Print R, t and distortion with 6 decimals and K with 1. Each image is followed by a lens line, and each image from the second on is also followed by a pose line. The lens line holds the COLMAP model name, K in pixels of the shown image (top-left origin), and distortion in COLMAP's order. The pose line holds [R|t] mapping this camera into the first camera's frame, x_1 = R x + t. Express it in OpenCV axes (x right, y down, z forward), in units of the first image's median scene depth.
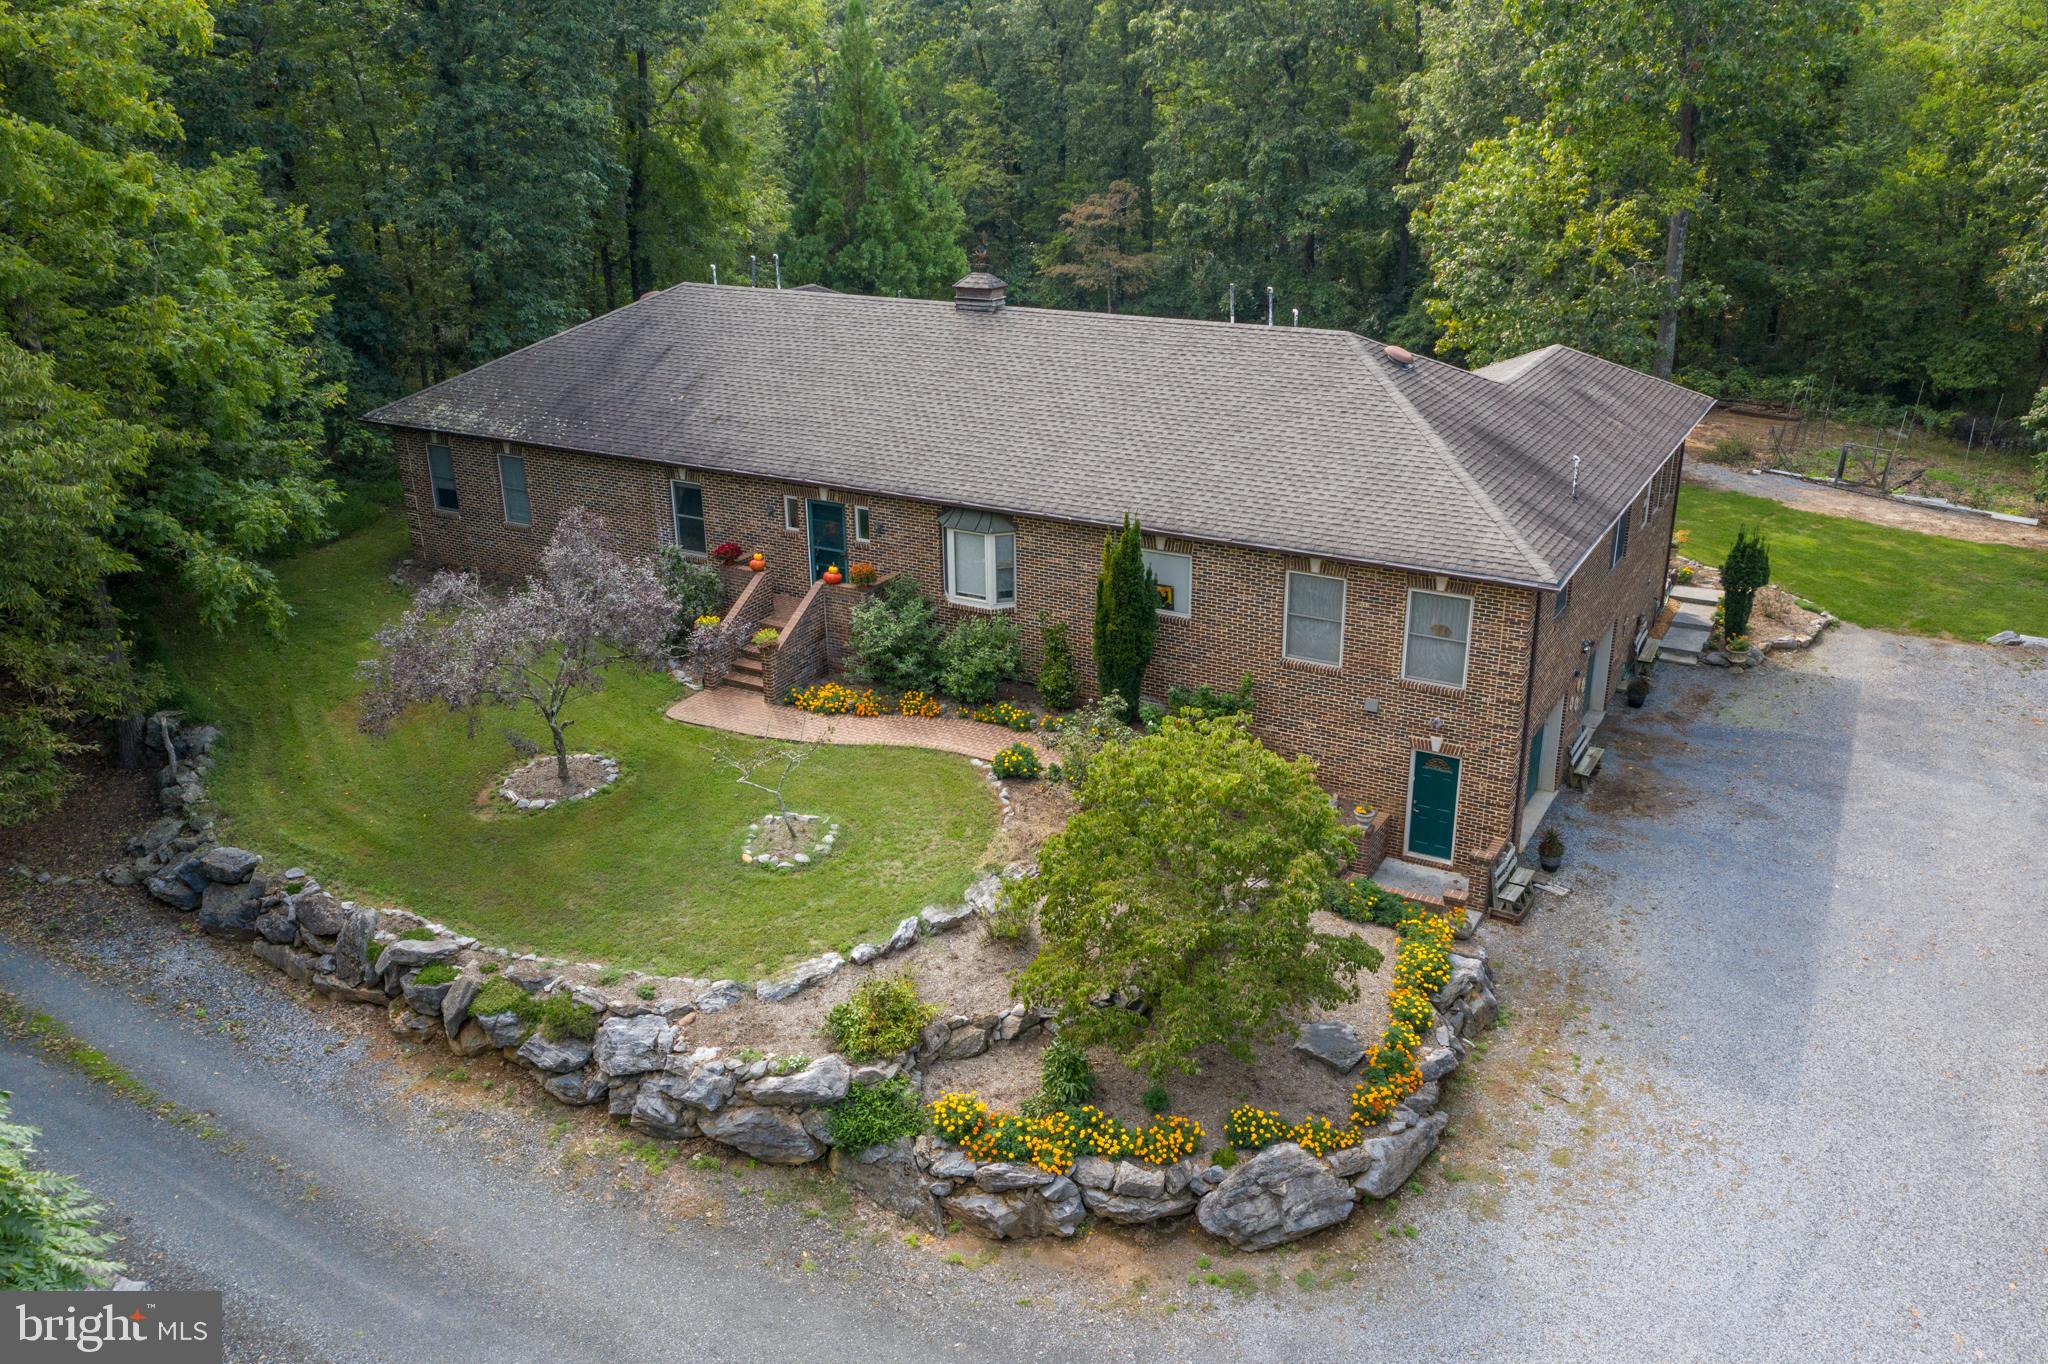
lens RADIAL K [[1658.1, 0, 1037.1], [0, 1658.1, 621.8], [0, 0, 1]] dist [-0.009001, 0.002875]
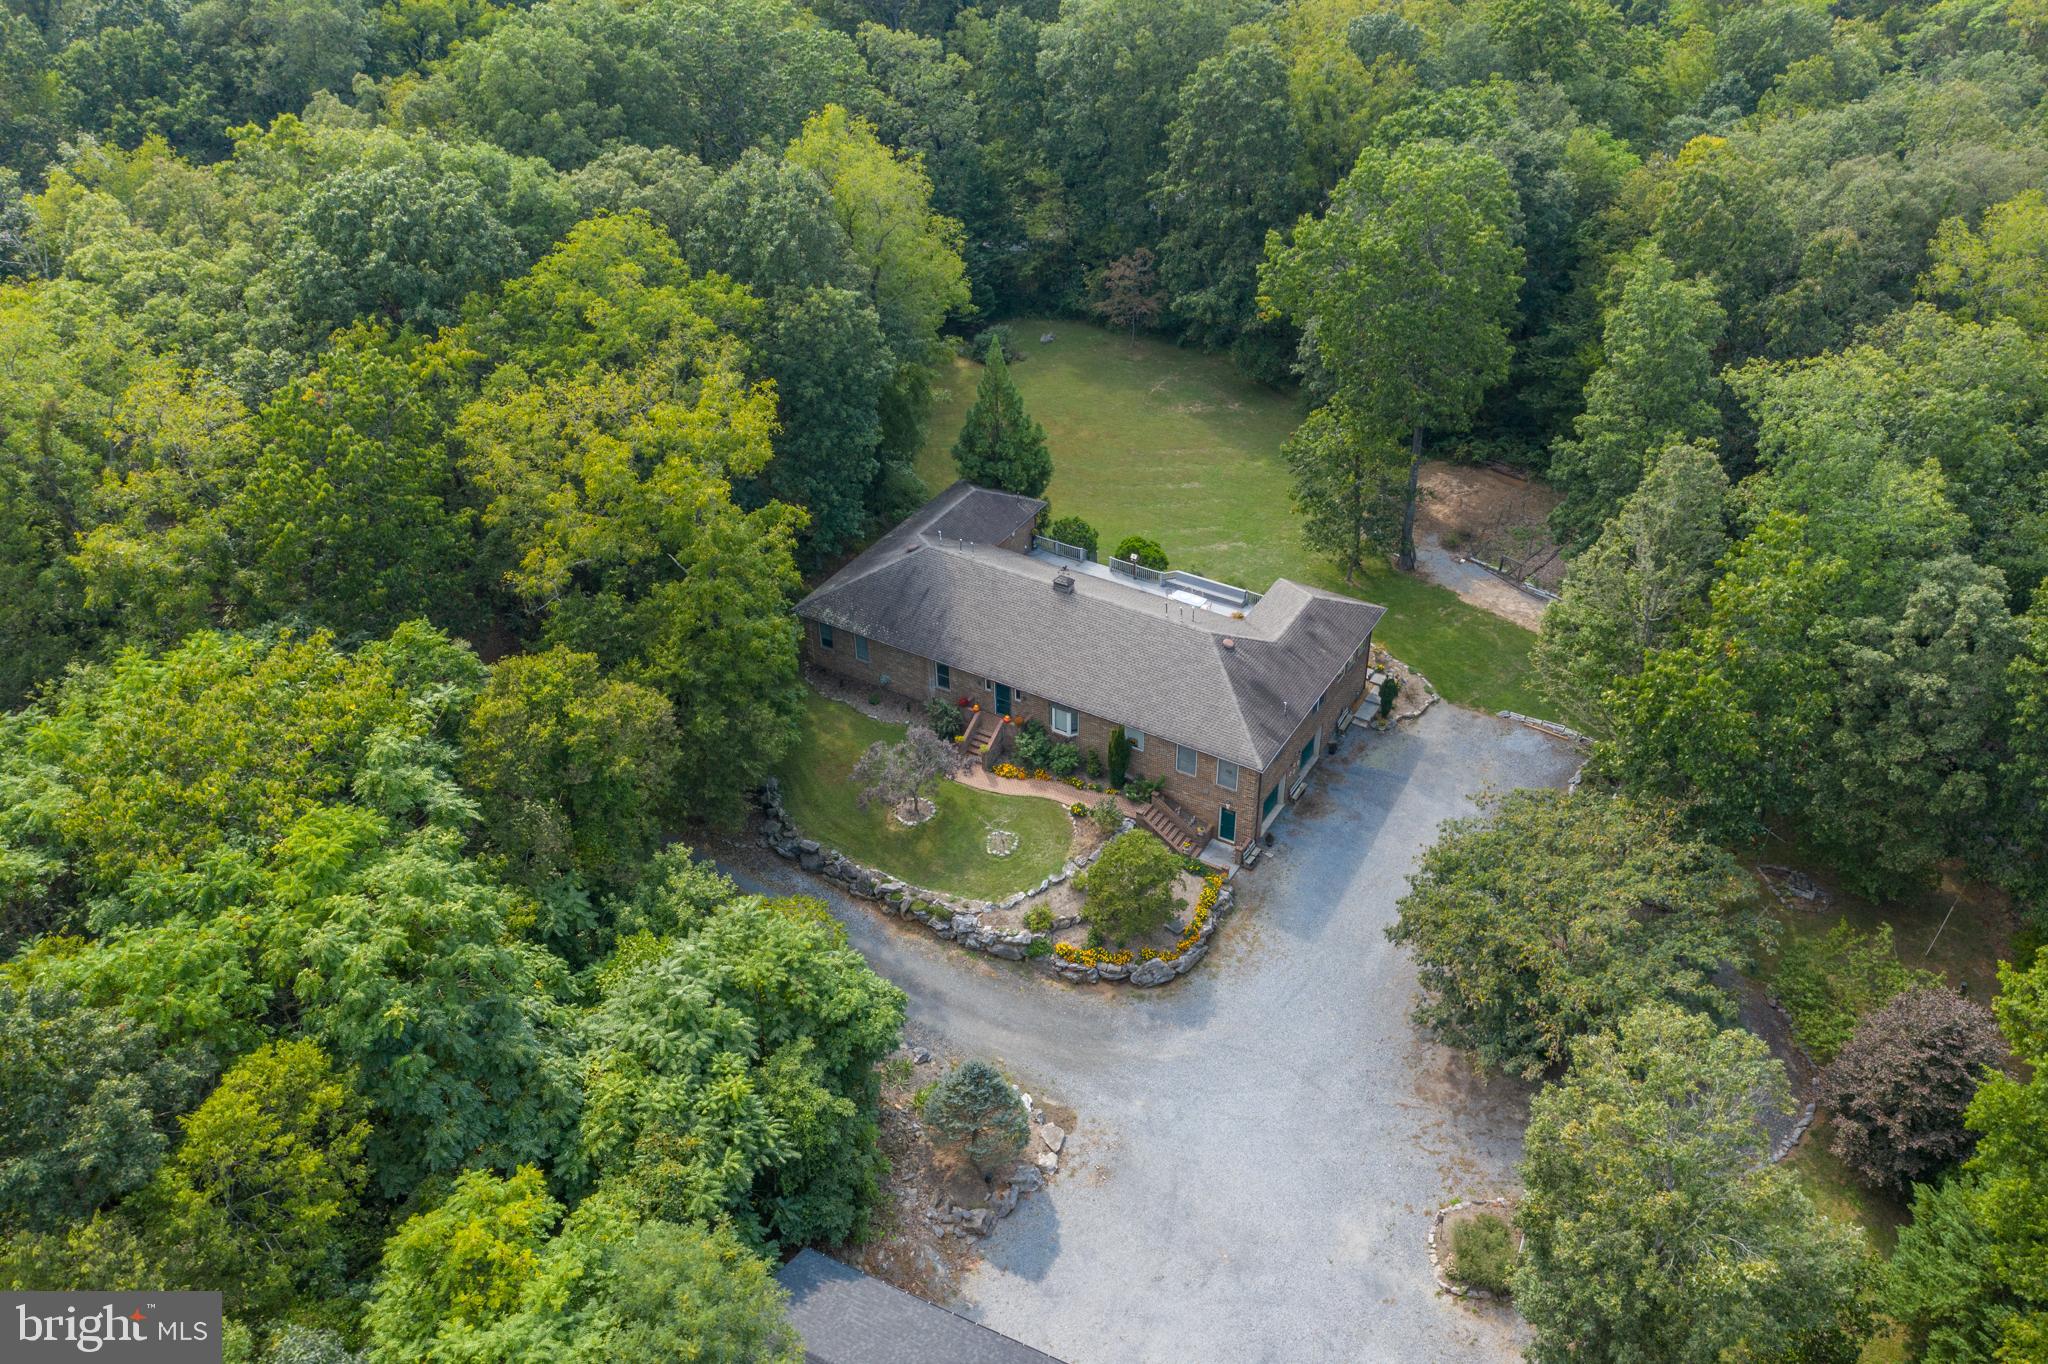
lens RADIAL K [[1658.1, 0, 1037.8], [0, 1658.1, 662.9], [0, 0, 1]] dist [-0.009001, 0.002875]
pose [[0.999687, 0.008620, -0.023504, -0.021249], [-0.001906, 0.962337, 0.271854, -1.081489], [0.024962, -0.271724, 0.962051, -1.928547]]
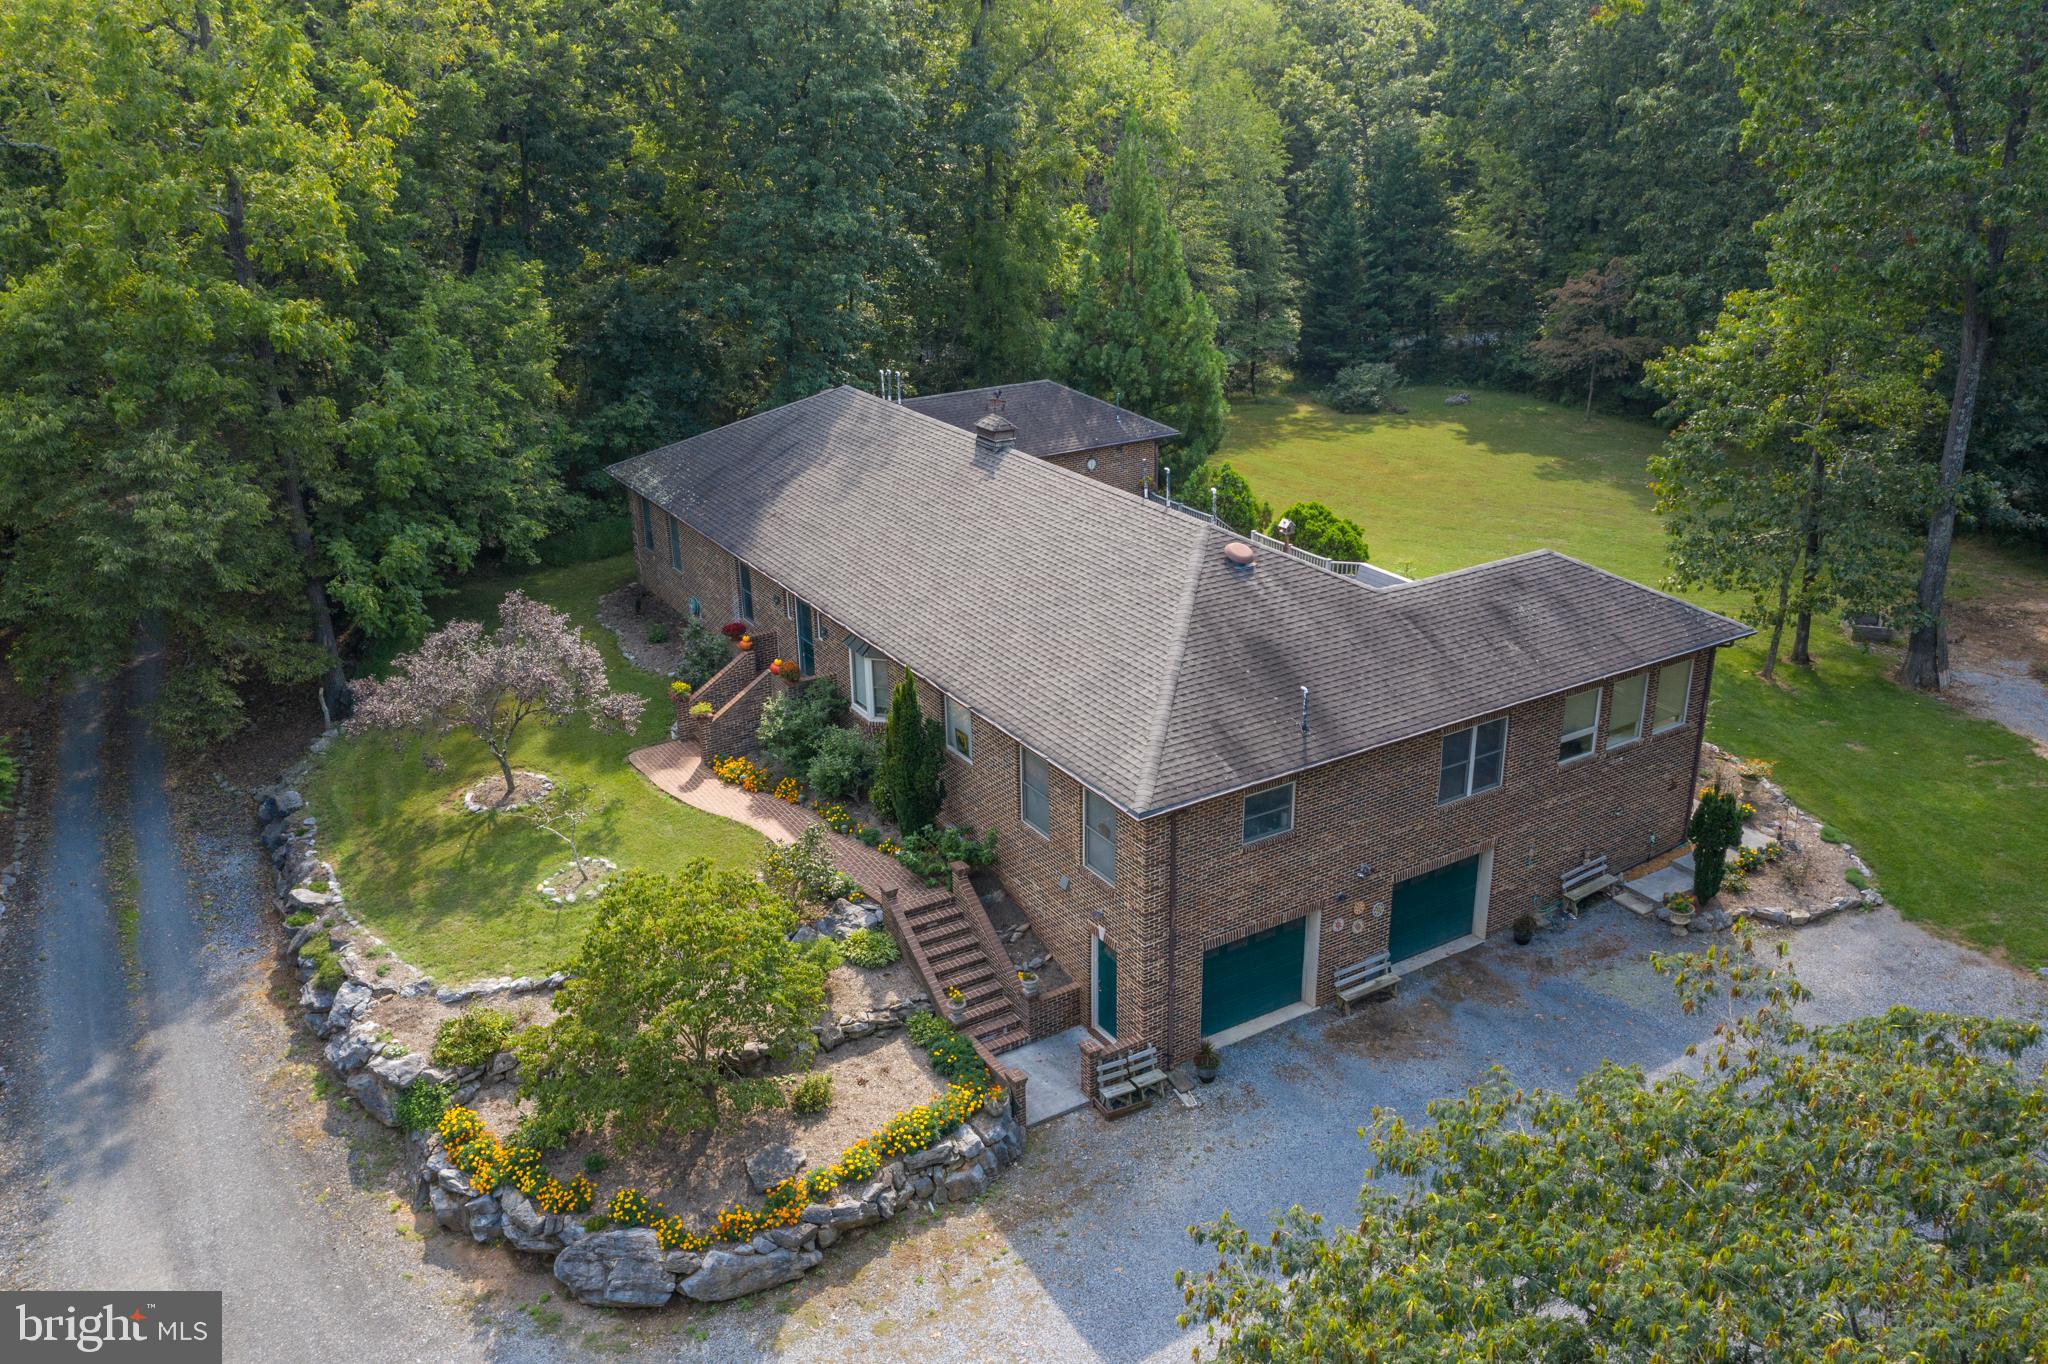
lens RADIAL K [[1658.1, 0, 1025.8], [0, 1658.1, 631.8], [0, 0, 1]] dist [-0.009001, 0.002875]
pose [[0.875560, 0.163178, -0.454717, 0.754476], [-0.155427, 0.986333, 0.054678, -0.192953], [0.457425, 0.022802, 0.888956, 0.041788]]
